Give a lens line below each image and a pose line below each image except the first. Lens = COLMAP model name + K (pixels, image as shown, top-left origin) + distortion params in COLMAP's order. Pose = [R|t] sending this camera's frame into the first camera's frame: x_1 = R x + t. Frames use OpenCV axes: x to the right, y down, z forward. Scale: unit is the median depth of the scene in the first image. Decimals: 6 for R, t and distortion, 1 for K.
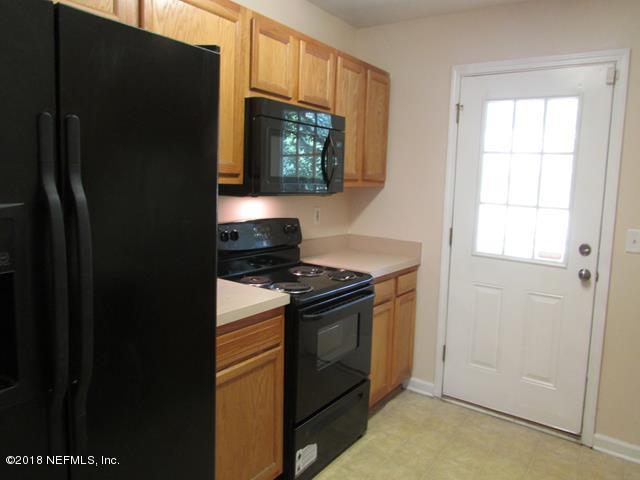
lens RADIAL K [[454.2, 0, 323.5], [0, 454.2, 237.1], [0, 0, 1]] dist [-0.028761, 0.004774]
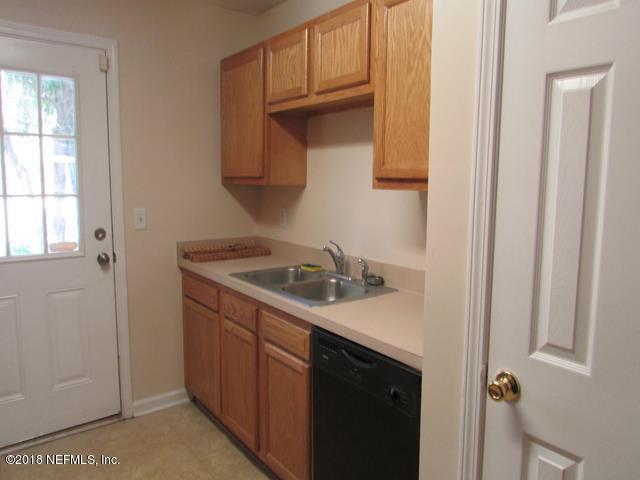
lens RADIAL K [[454.2, 0, 322.9], [0, 454.2, 239.4], [0, 0, 1]] dist [-0.028761, 0.004774]
pose [[0.265591, -0.148630, 0.952560, -0.246799], [0.127123, 0.984817, 0.118219, -0.015613], [-0.955668, 0.089695, 0.280452, 0.236749]]
